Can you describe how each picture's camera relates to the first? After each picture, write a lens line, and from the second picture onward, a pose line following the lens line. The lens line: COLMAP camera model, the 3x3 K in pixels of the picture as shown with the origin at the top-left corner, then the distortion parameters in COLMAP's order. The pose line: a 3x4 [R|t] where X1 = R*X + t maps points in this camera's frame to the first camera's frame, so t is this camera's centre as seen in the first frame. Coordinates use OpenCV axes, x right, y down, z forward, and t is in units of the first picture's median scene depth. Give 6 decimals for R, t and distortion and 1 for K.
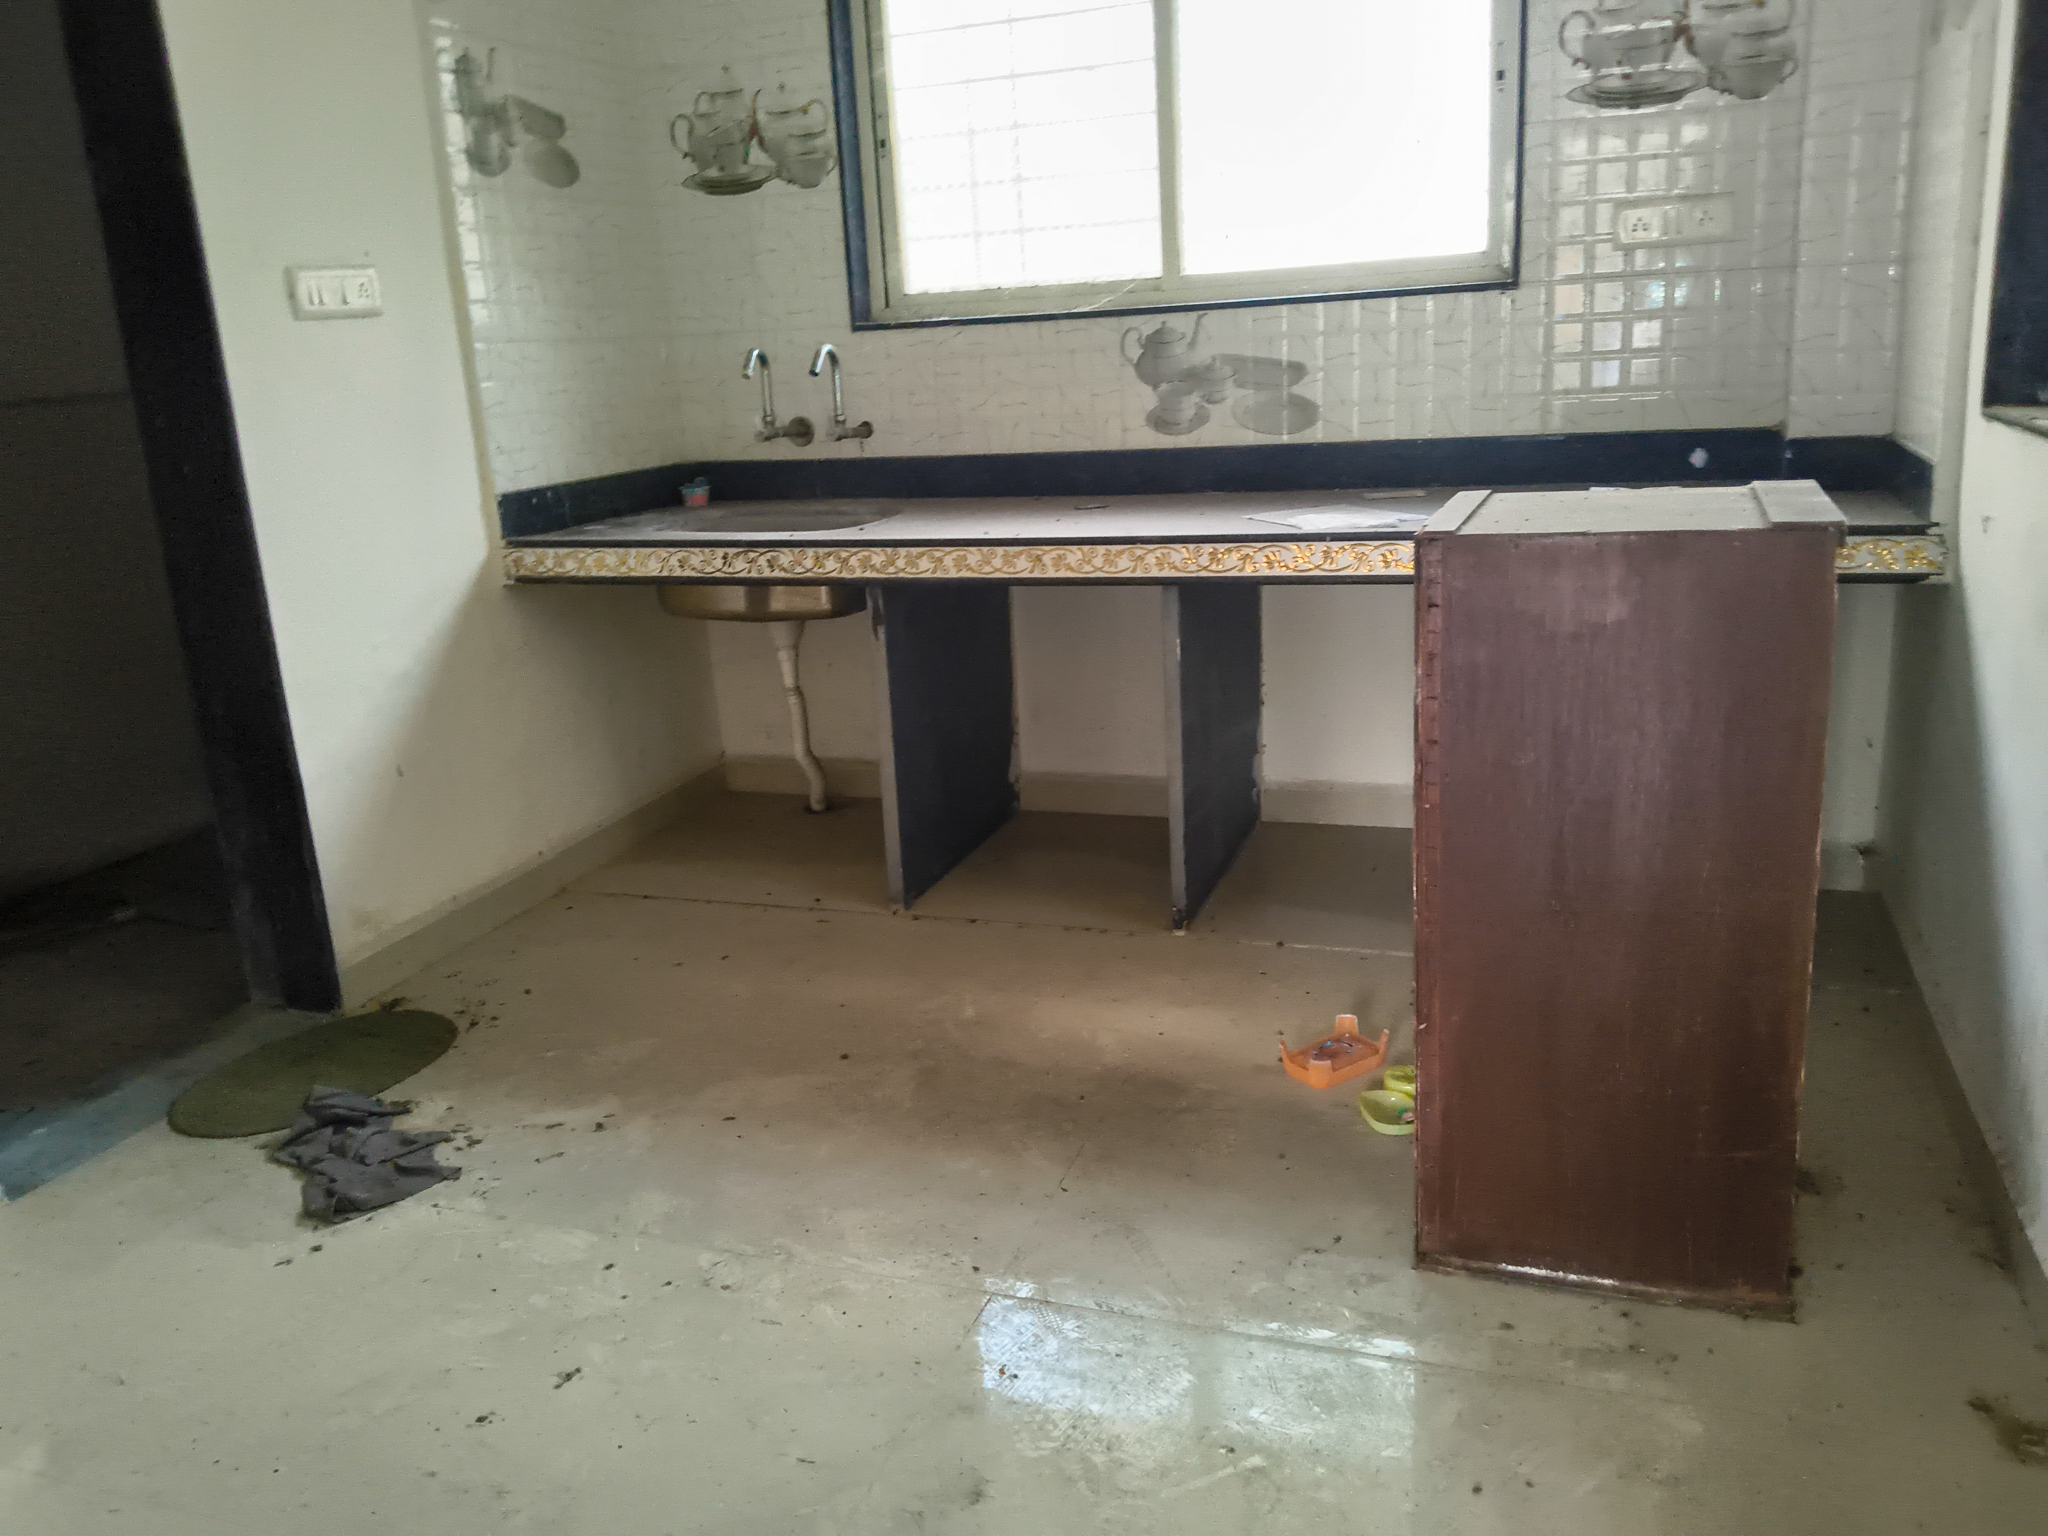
lens RADIAL K [[1615.1, 0, 1025.4], [0, 1615.1, 766.8], [0, 0, 1]] dist [0.067841, -0.108647]
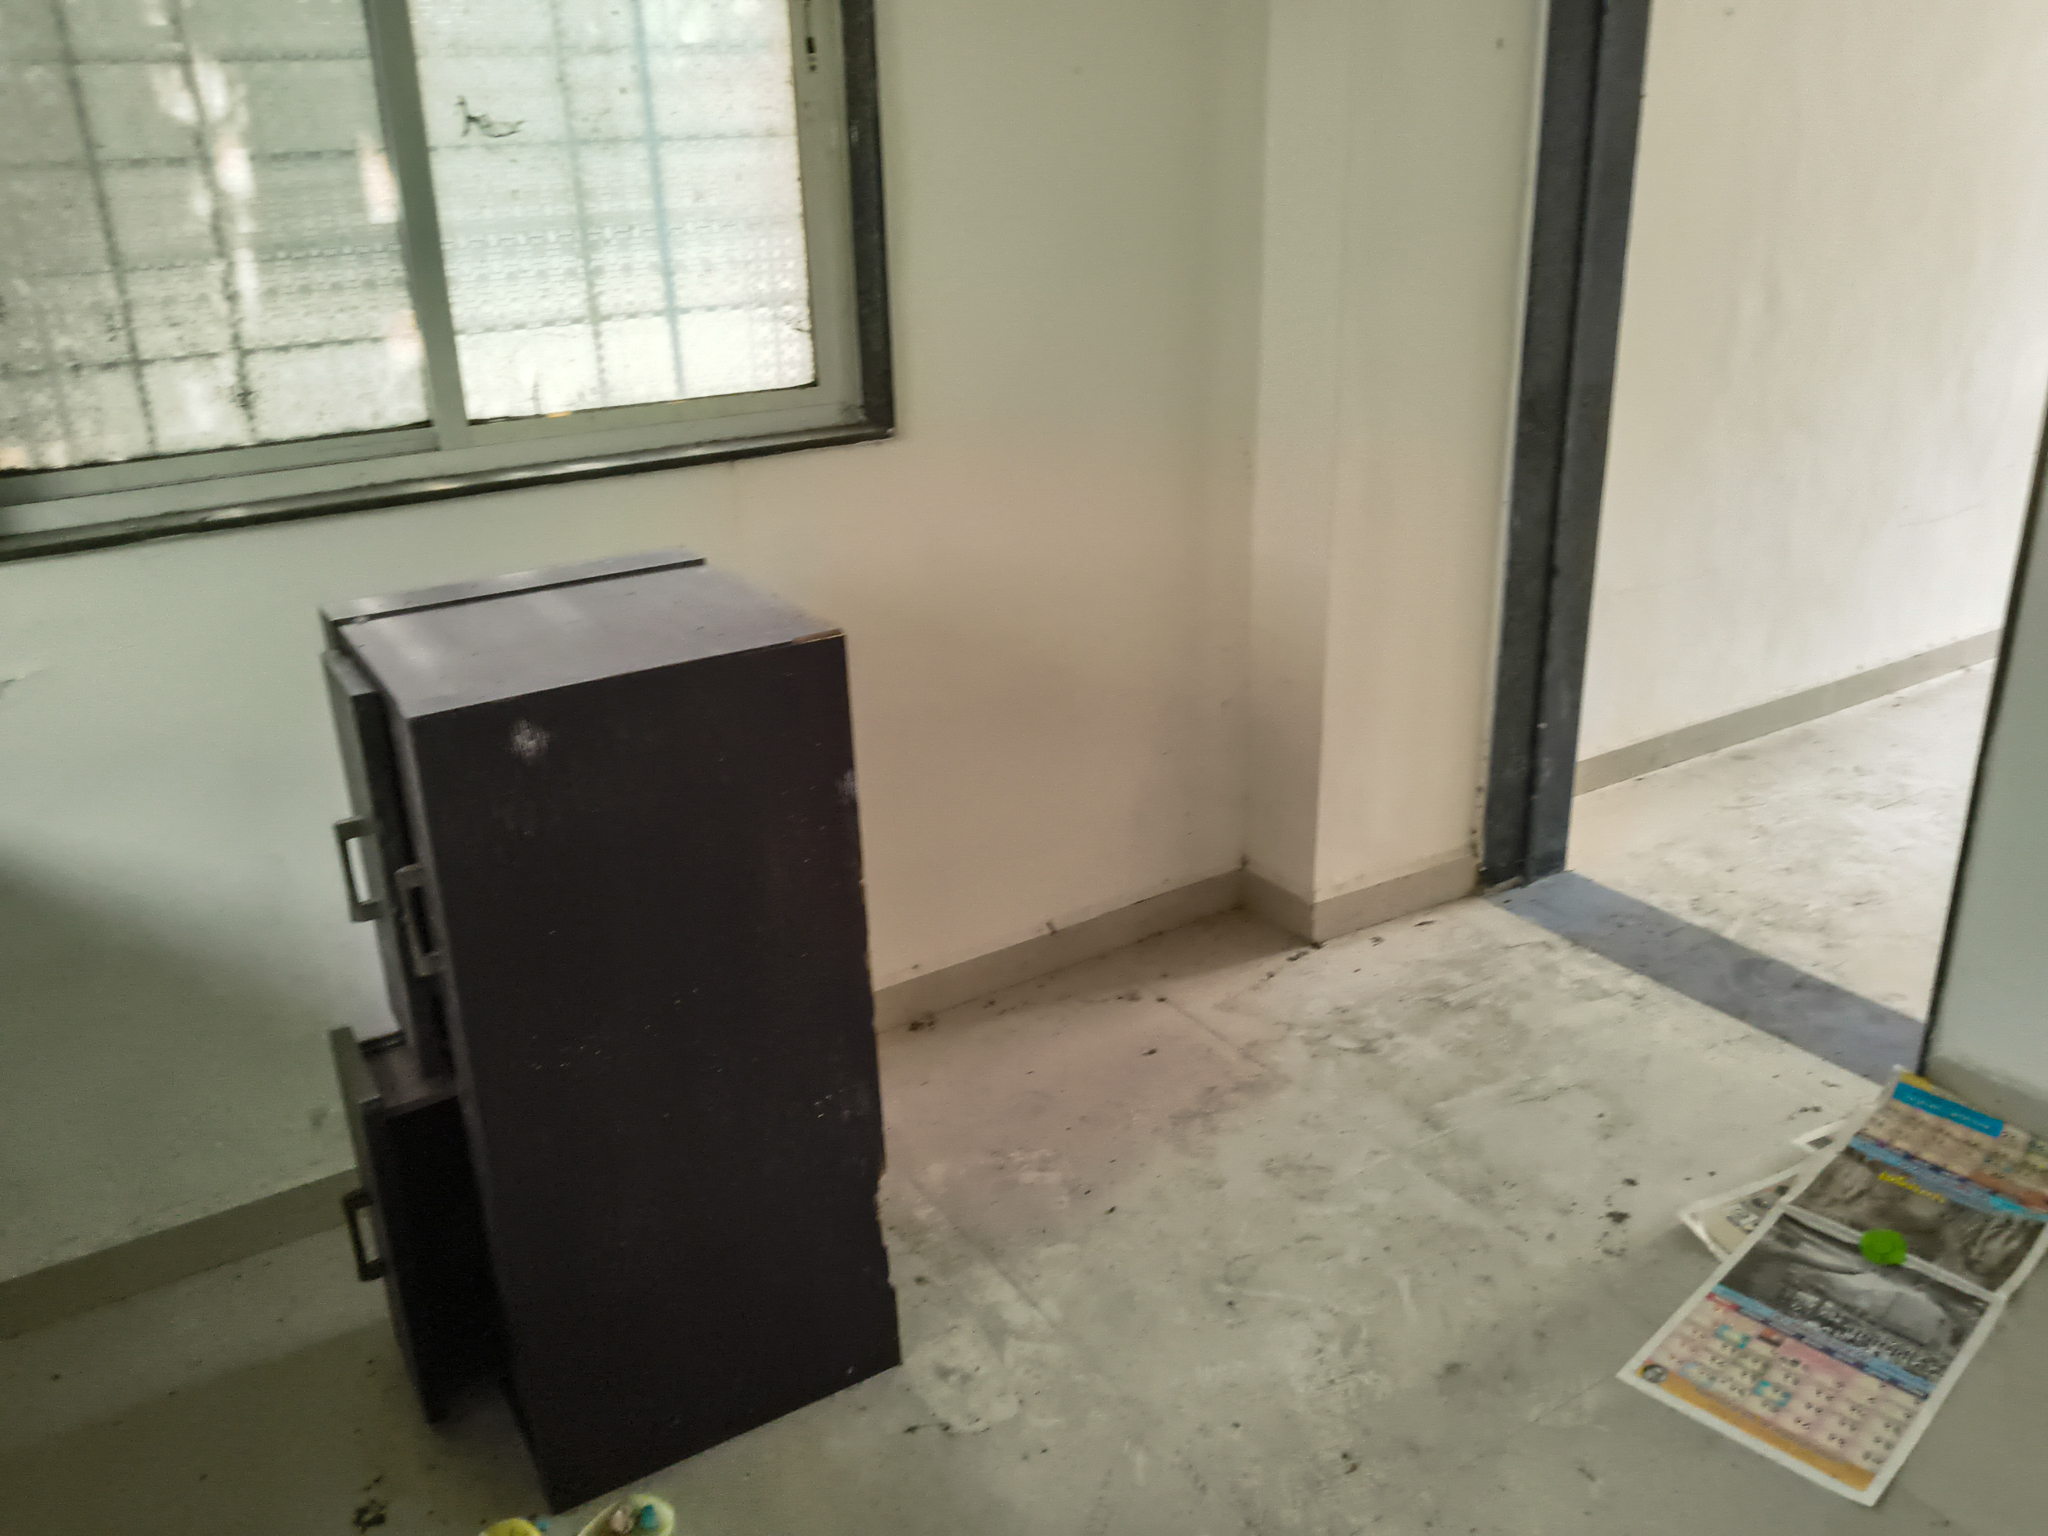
lens RADIAL K [[1615.1, 0, 1024.8], [0, 1615.1, 770.0], [0, 0, 1]] dist [0.067841, -0.108647]
pose [[-0.797301, -0.145005, 0.585905, -0.393552], [0.221331, 0.832856, 0.507310, -0.539631], [-0.561537, 0.534158, -0.631943, 1.639232]]
